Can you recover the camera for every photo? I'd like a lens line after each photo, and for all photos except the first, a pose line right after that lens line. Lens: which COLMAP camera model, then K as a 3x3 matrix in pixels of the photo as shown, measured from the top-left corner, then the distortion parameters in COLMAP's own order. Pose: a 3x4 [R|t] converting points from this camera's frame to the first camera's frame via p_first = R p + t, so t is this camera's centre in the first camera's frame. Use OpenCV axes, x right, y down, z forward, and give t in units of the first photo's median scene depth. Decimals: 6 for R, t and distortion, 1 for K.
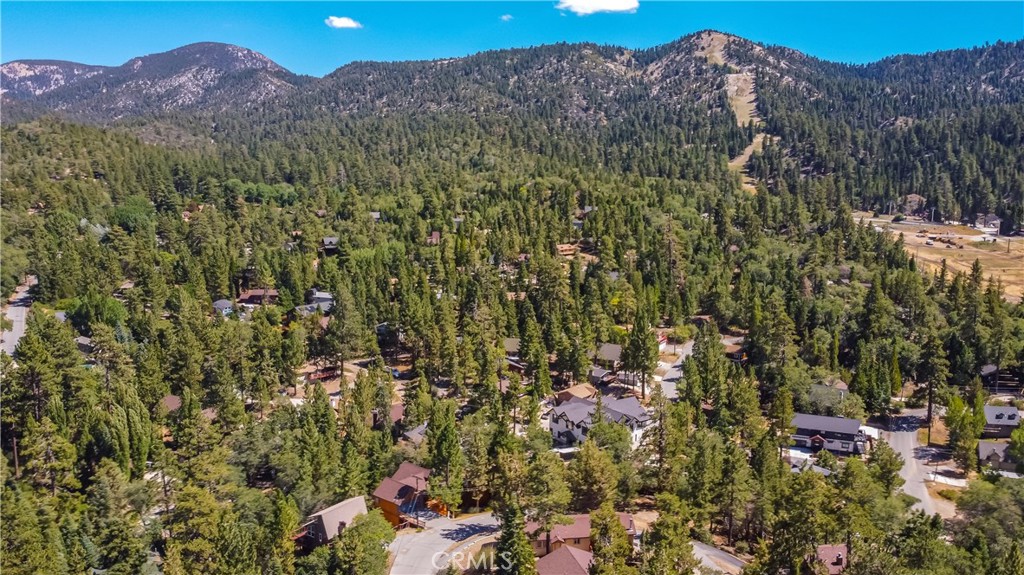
lens RADIAL K [[743.2, 0, 512.0], [0, 743.2, 287.5], [0, 0, 1]] dist [-0.002483, 0.000365]
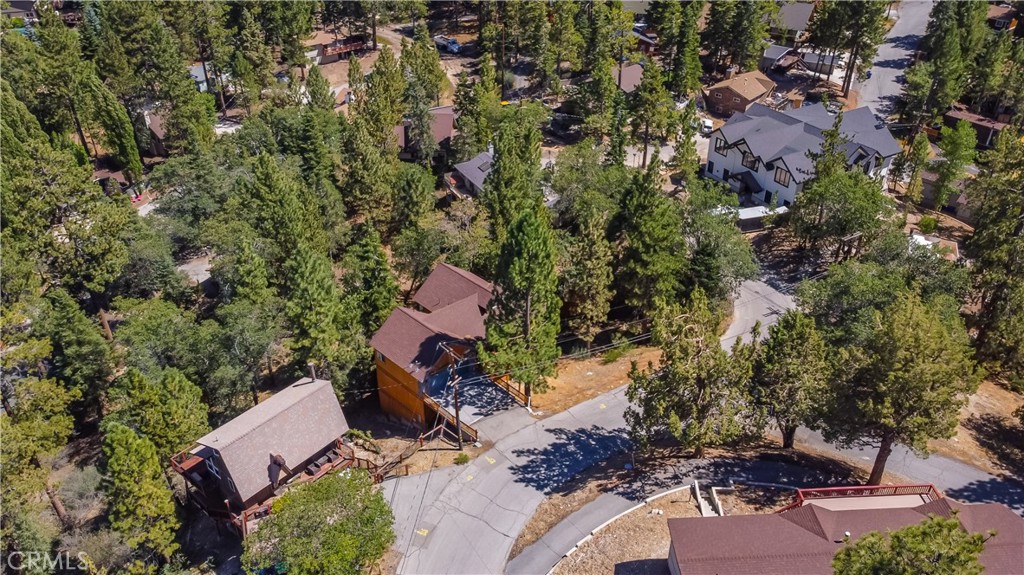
lens RADIAL K [[743.2, 0, 512.0], [0, 743.2, 287.5], [0, 0, 1]] dist [-0.002483, 0.000365]
pose [[0.993696, 0.046463, -0.102031, -0.030454], [0.002295, 0.901458, 0.432861, 0.025326], [0.112089, -0.430366, 0.895668, 0.366354]]
